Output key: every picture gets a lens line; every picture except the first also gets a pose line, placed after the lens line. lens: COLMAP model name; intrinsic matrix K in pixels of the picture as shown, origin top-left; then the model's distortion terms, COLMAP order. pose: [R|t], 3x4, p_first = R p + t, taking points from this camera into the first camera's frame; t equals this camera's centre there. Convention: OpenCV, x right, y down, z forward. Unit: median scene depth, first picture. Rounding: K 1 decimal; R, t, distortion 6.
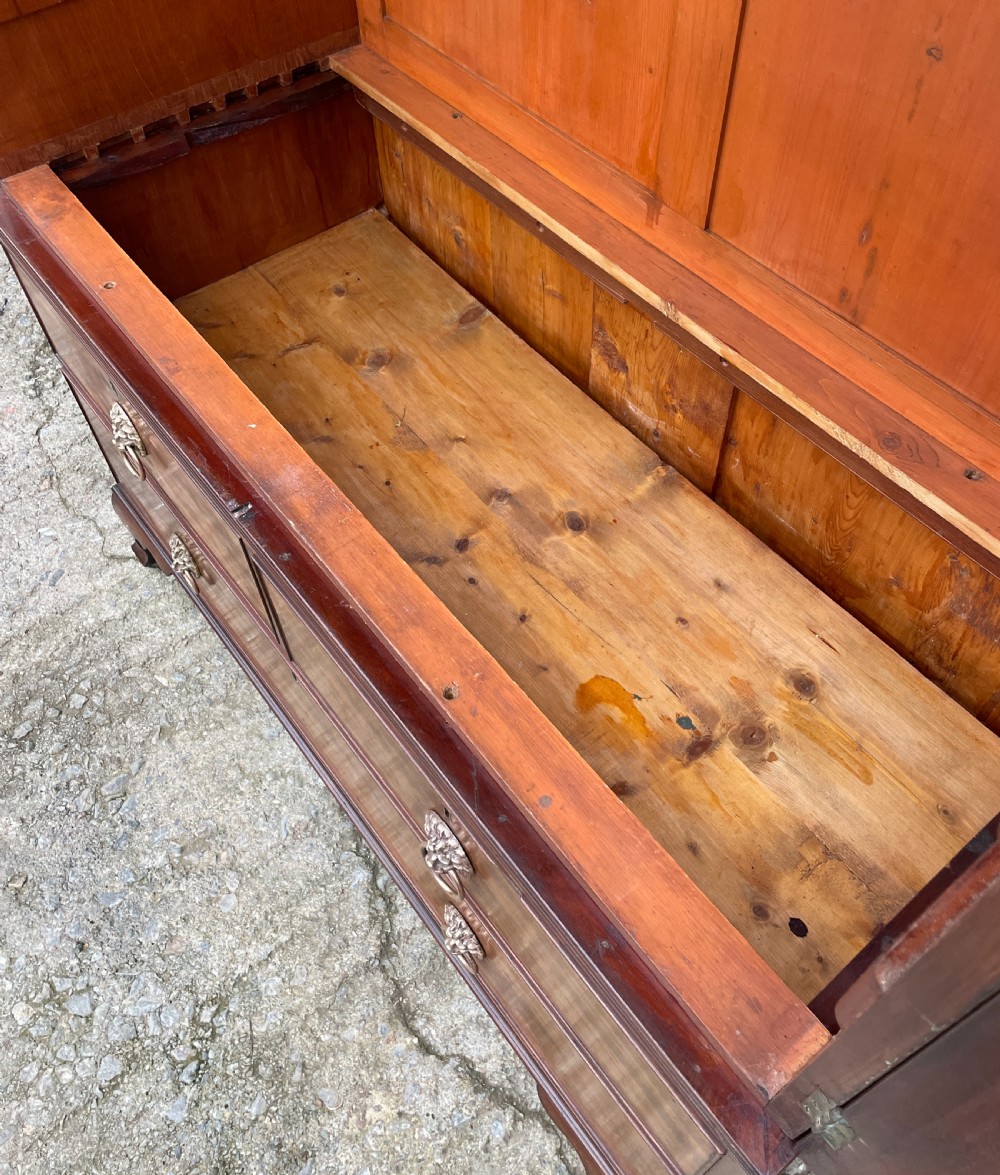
lens RADIAL K [[1009.1, 0, 512.8], [0, 1009.1, 515.2], [0, 0, 1]] dist [0.076320, -0.093481]
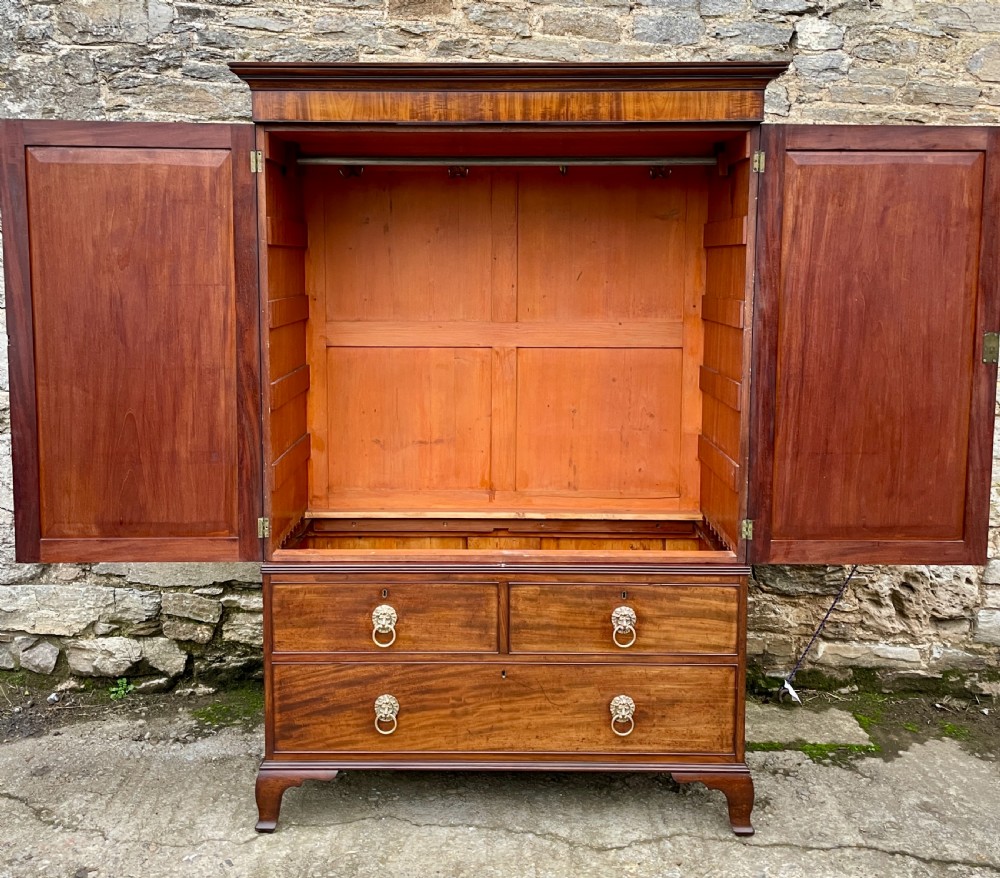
lens RADIAL K [[1032.7, 0, 490.7], [0, 1032.7, 366.5], [0, 0, 1]] dist [0.053172, 0.000000]
pose [[0.627518, -0.062127, 0.776120, -1.868676], [0.600051, 0.673783, -0.431225, 0.636105], [-0.496146, 0.736313, 0.460090, -0.561050]]
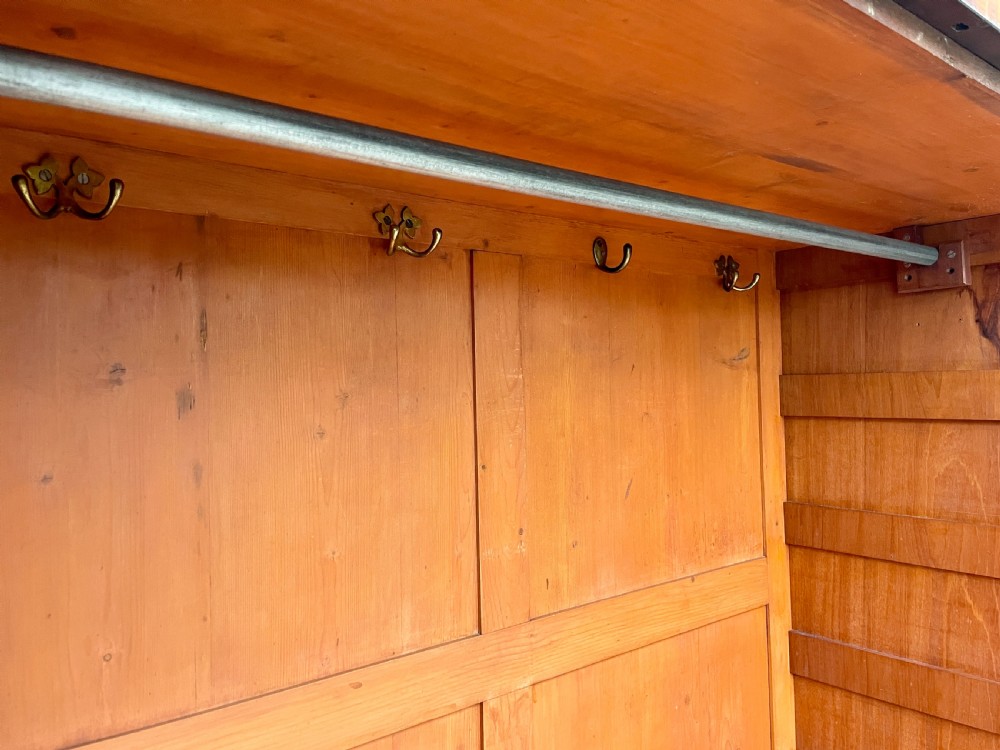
lens RADIAL K [[776.0, 0, 519.2], [0, 776.0, 372.0], [0, 0, 1]] dist [0.083370, -0.098677]
pose [[-0.016359, 0.032219, 0.999347, -0.631248], [0.794452, 0.607291, -0.006574, -0.647964], [-0.607107, 0.793826, -0.035531, 0.334684]]
